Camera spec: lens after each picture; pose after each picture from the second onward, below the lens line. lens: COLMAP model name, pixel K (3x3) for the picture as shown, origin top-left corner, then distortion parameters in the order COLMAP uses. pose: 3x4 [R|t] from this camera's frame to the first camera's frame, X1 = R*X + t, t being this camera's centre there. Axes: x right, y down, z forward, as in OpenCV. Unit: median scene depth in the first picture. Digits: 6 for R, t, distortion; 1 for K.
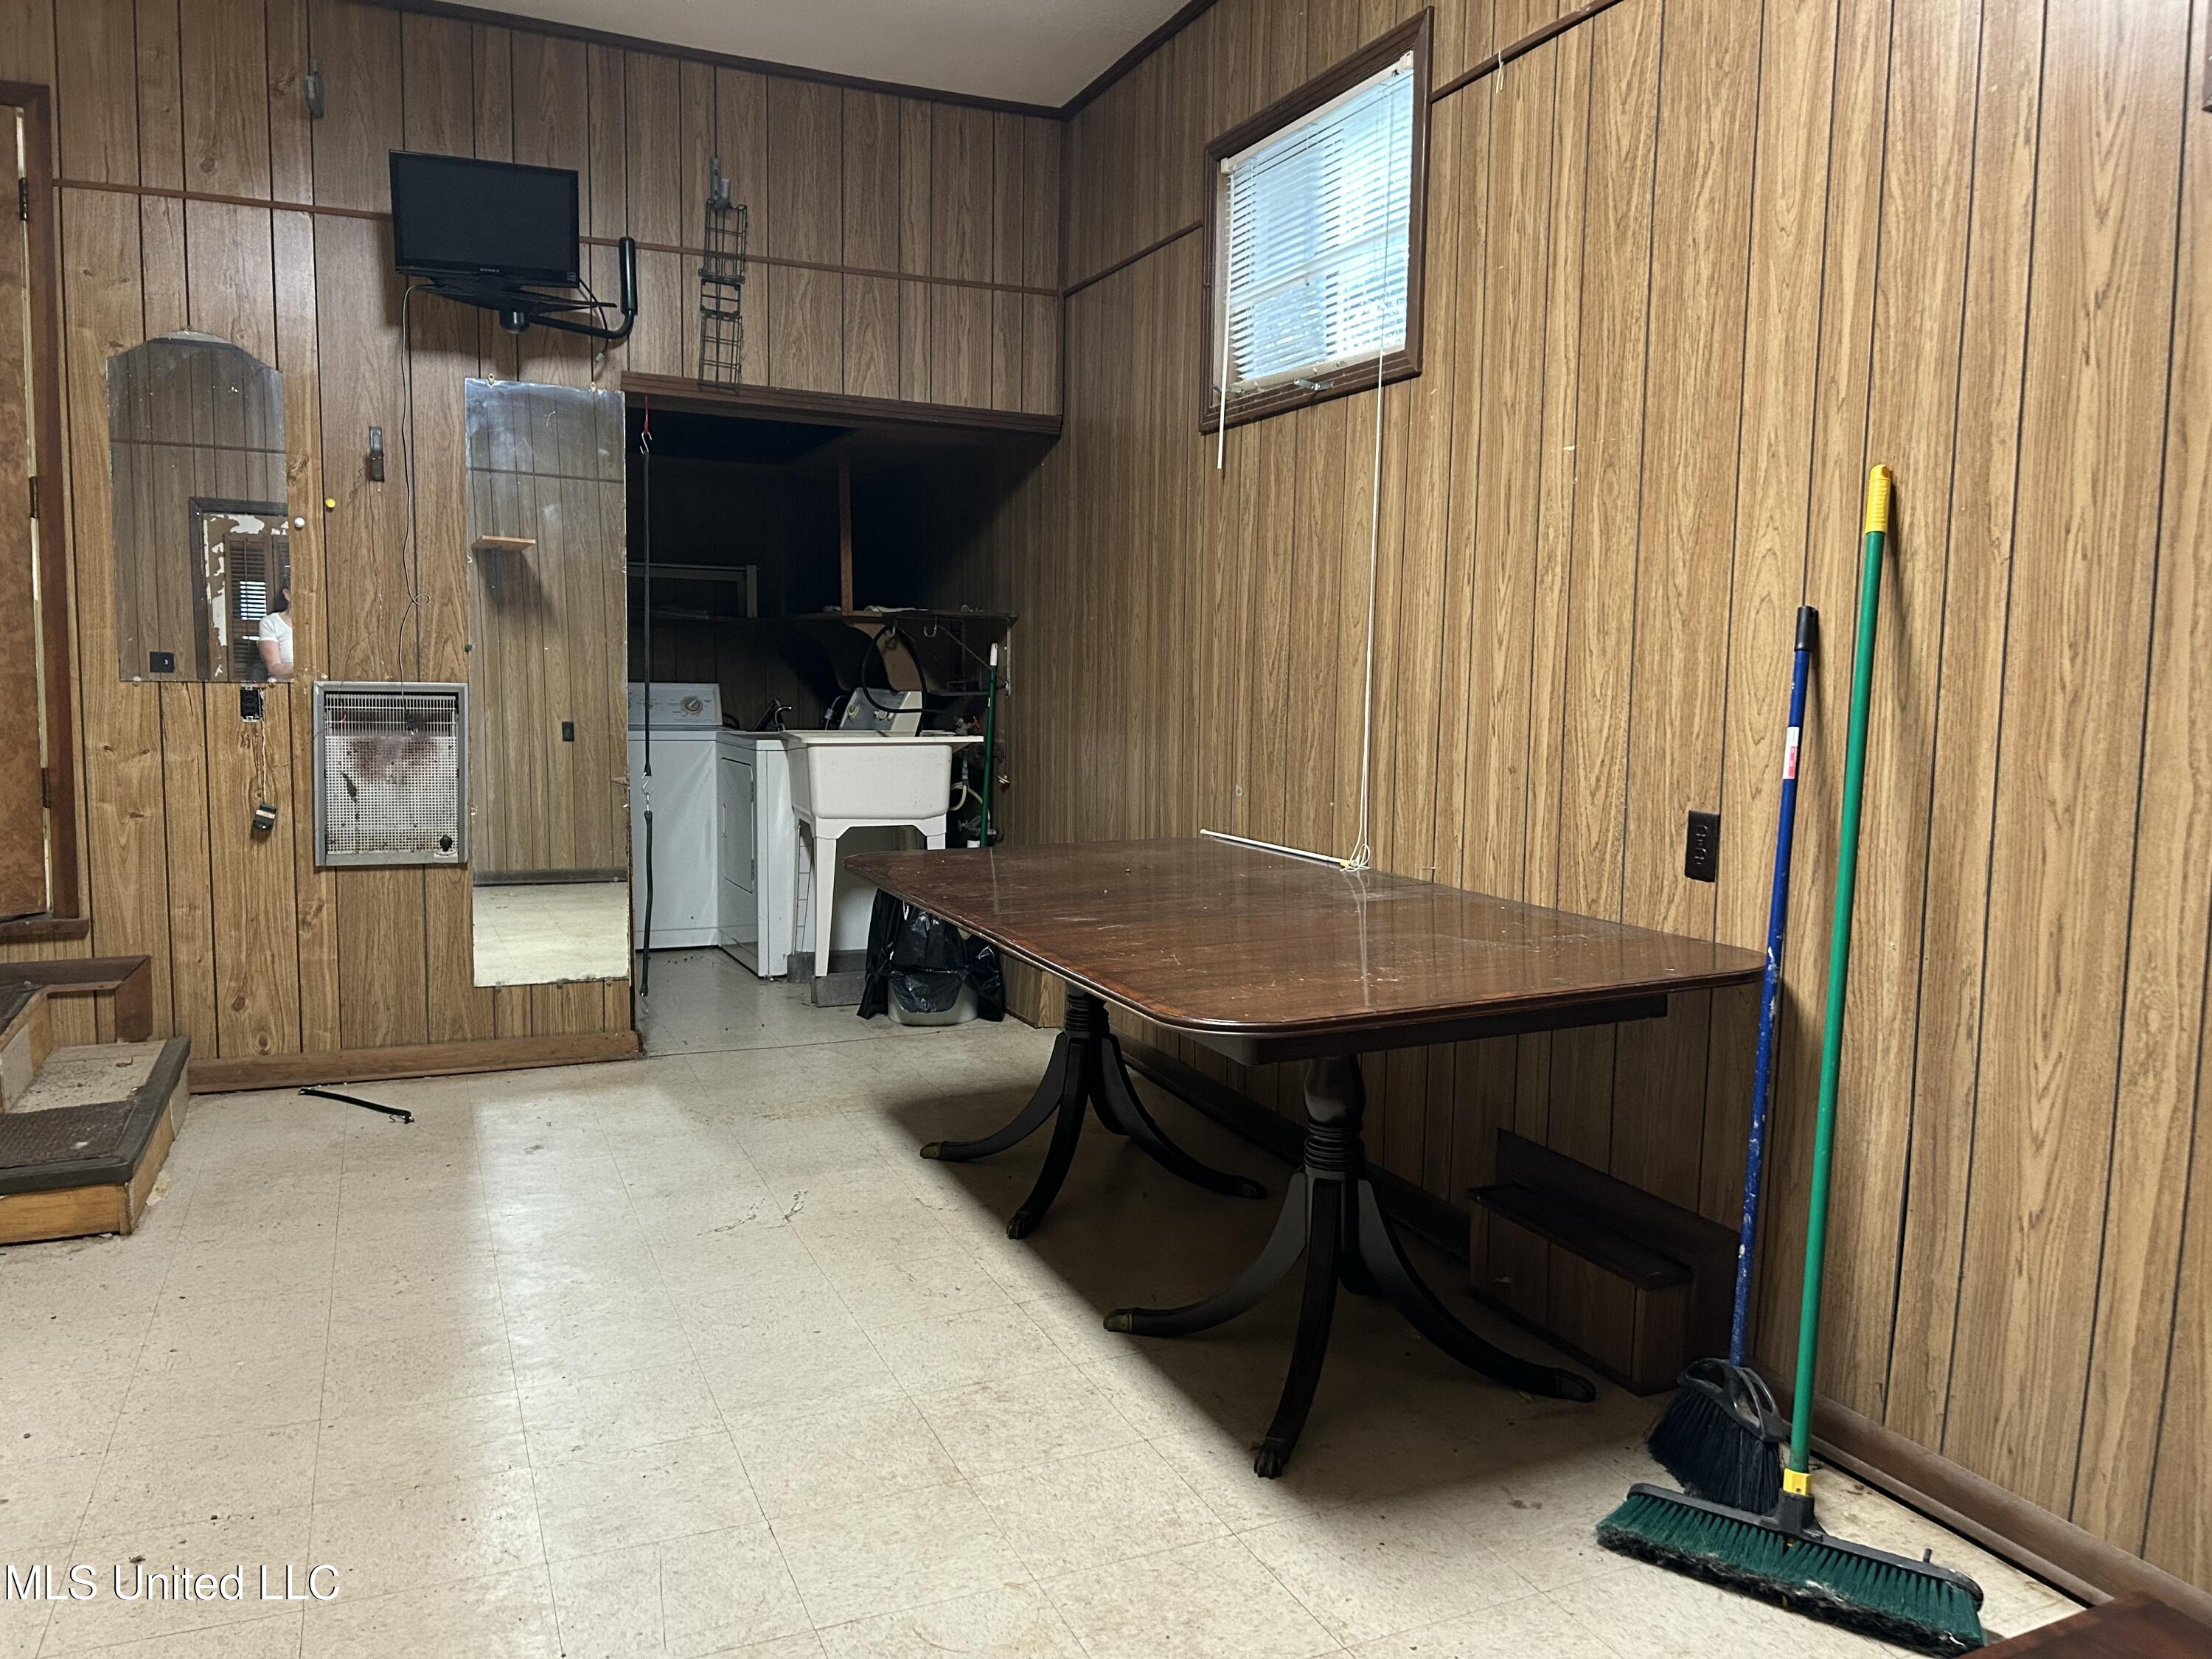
lens RADIAL K [[1655.3, 0, 1096.4], [0, 1655.3, 819.7], [0, 0, 1]] dist [0.058627, -0.067460]
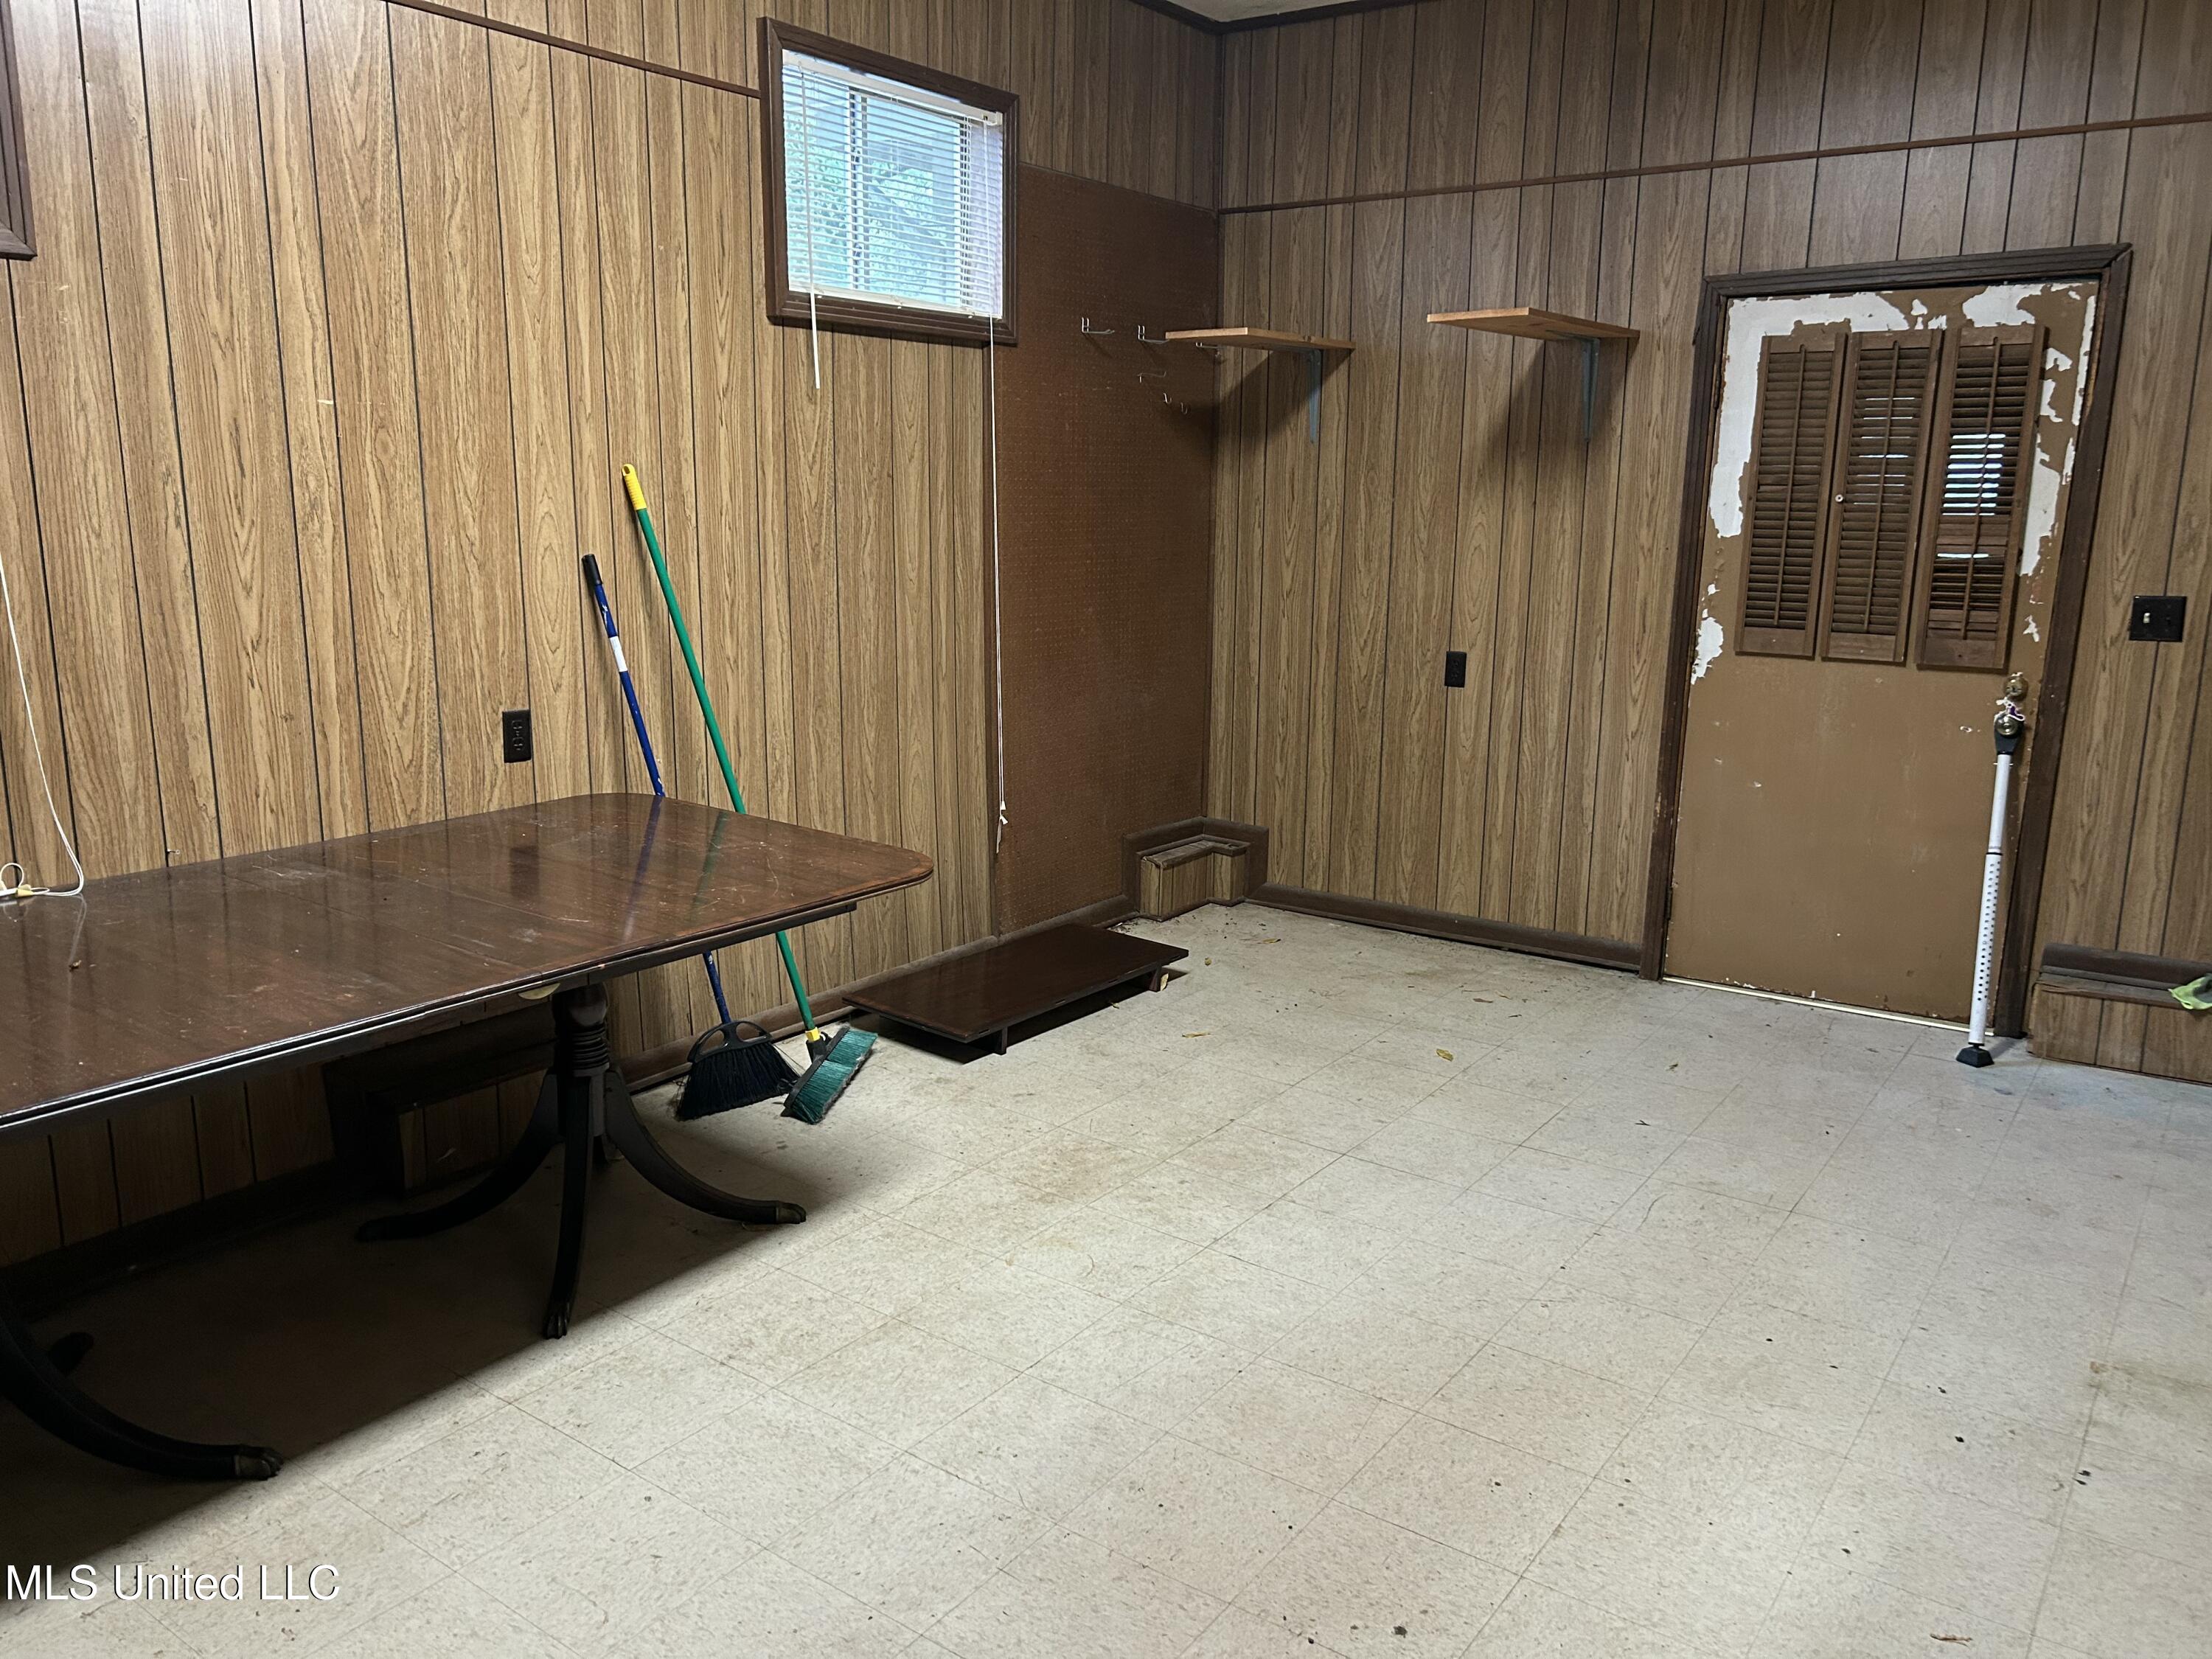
lens RADIAL K [[1655.3, 0, 1092.4], [0, 1655.3, 822.3], [0, 0, 1]] dist [0.058627, -0.067460]
pose [[-0.513220, -0.193103, 0.836251, -0.969656], [0.059917, 0.963921, 0.259356, -0.228992], [-0.856163, 0.183212, -0.483134, 1.236613]]
